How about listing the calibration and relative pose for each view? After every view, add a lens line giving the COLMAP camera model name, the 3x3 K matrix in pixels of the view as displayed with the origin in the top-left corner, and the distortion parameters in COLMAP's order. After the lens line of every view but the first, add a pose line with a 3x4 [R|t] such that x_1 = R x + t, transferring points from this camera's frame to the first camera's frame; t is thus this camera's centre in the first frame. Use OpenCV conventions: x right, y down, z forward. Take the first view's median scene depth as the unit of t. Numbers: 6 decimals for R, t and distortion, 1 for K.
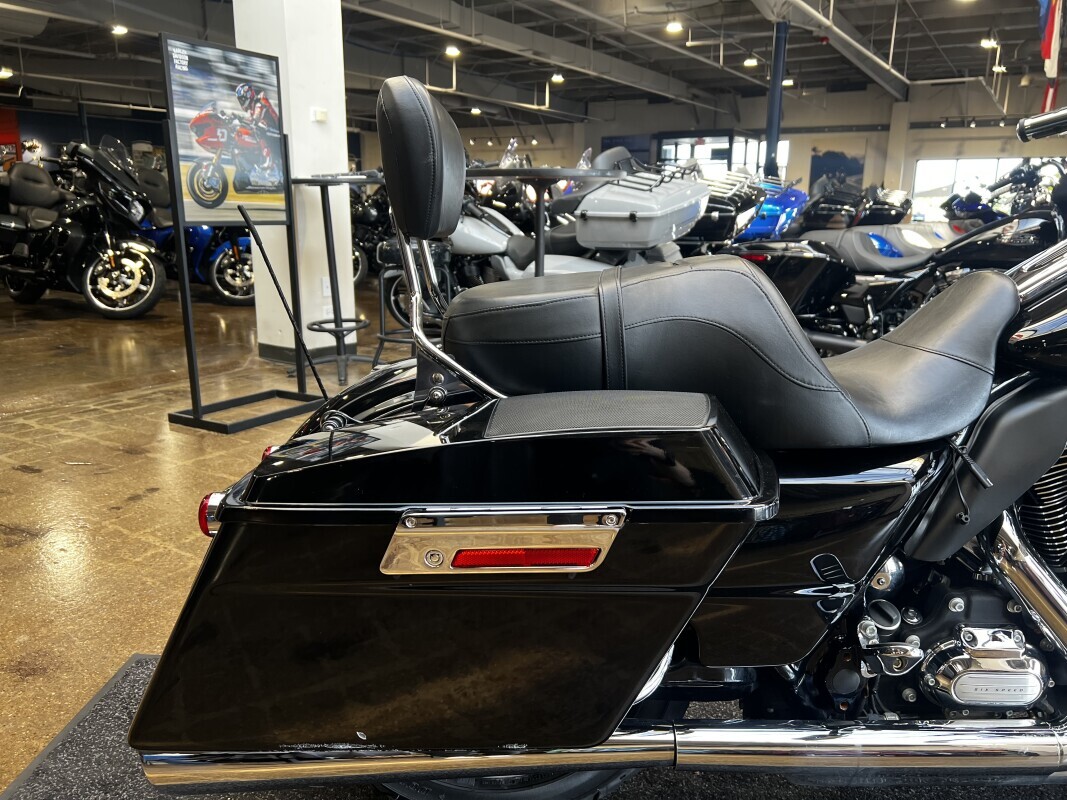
lens RADIAL K [[807.9, 0, 541.6], [0, 807.9, 401.9], [0, 0, 1]] dist [0.045761, -0.055736]
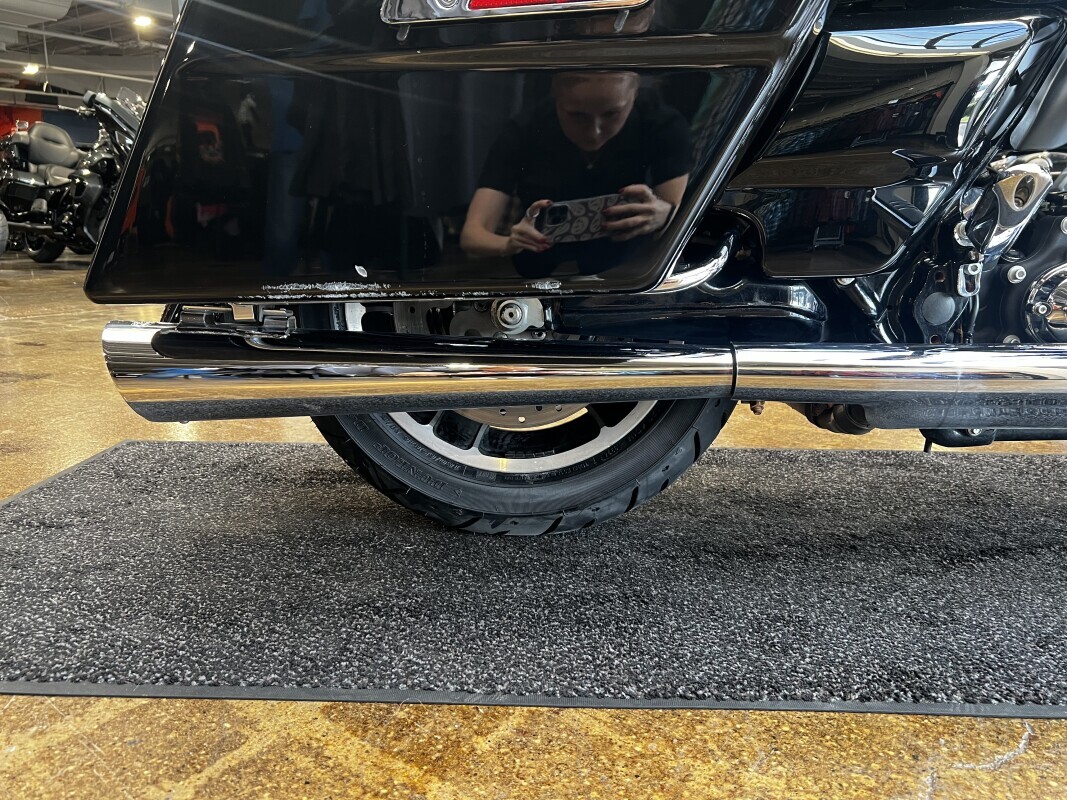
lens RADIAL K [[807.9, 0, 528.6], [0, 807.9, 398.2], [0, 0, 1]] dist [0.045761, -0.055736]
pose [[0.999405, -0.000687, -0.034487, -0.004305], [0.000006, 0.999805, -0.019738, 0.105943], [0.034494, 0.019726, 0.999210, 0.035031]]
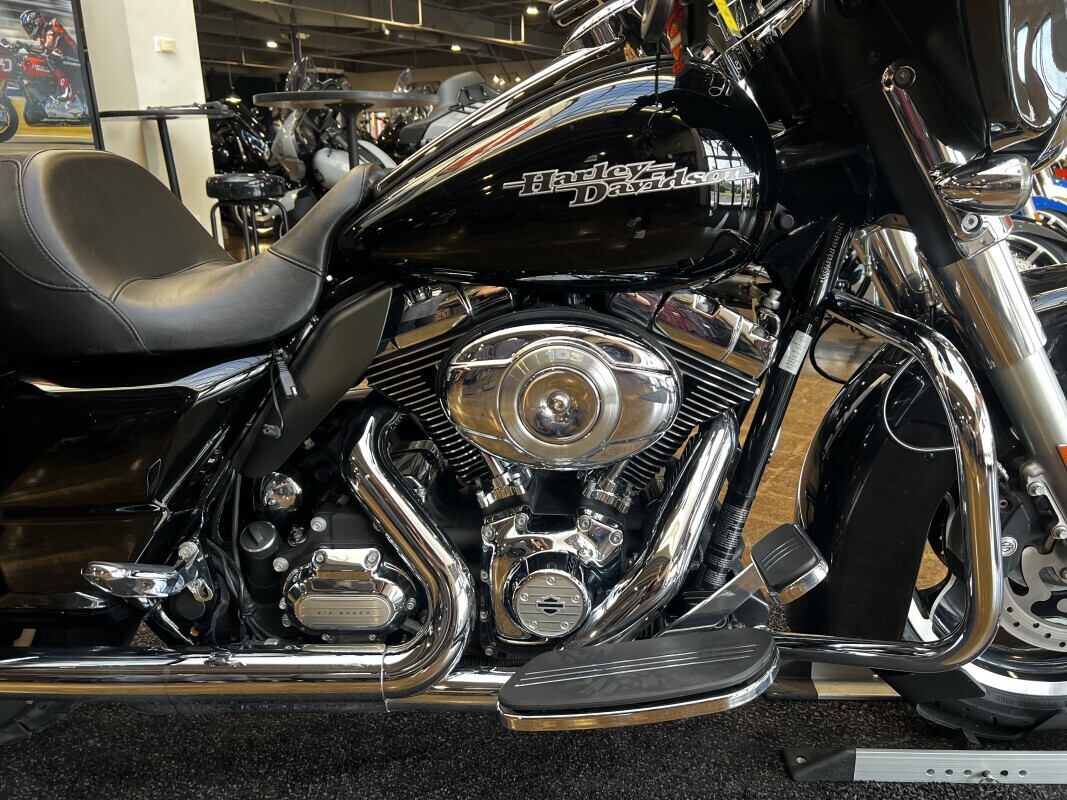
lens RADIAL K [[807.9, 0, 545.0], [0, 807.9, 402.3], [0, 0, 1]] dist [0.045761, -0.055736]
pose [[0.999710, -0.014696, -0.019086, 0.188581], [0.015913, 0.997740, 0.065280, 0.012514], [0.018084, -0.065564, 0.997684, 0.020176]]
